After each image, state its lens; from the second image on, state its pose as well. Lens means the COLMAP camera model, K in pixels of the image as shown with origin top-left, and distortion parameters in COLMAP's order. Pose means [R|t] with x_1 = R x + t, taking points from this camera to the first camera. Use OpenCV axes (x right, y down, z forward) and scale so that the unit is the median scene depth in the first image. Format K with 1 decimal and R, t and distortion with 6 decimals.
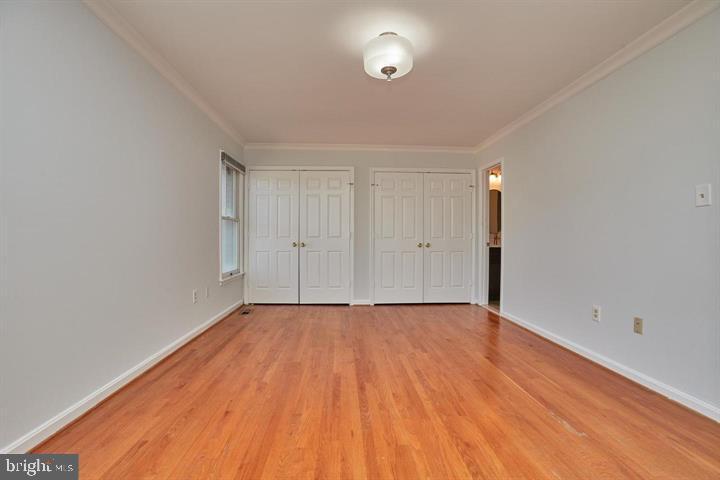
lens RADIAL K [[325.7, 0, 362.7], [0, 325.7, 244.6], [0, 0, 1]] dist [-0.074793, 0.027404]
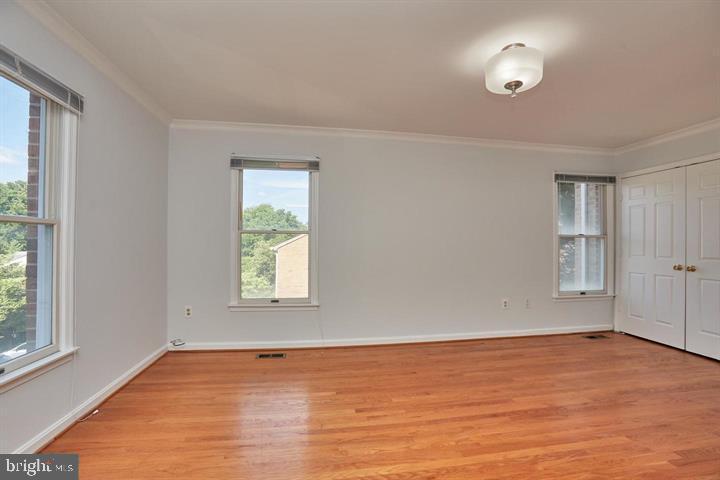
lens RADIAL K [[325.7, 0, 362.7], [0, 325.7, 244.6], [0, 0, 1]] dist [-0.074793, 0.027404]
pose [[0.120264, 0.007194, -0.992716, 0.676980], [-0.028956, 0.999574, 0.003736, -0.058978], [0.992320, 0.028296, 0.120421, 0.332176]]
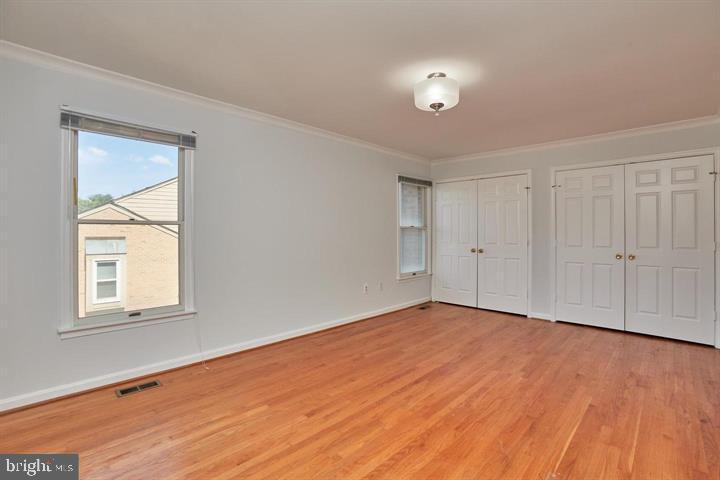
lens RADIAL K [[330.0, 0, 360.0], [0, 330.0, 240.0], [0, 0, 1]] dist [-0.088089, 0.039636]
pose [[0.678773, 0.010797, -0.734268, 0.527558], [-0.013097, 0.999911, 0.002595, -0.054029], [0.734231, 0.007855, 0.678854, 0.026667]]
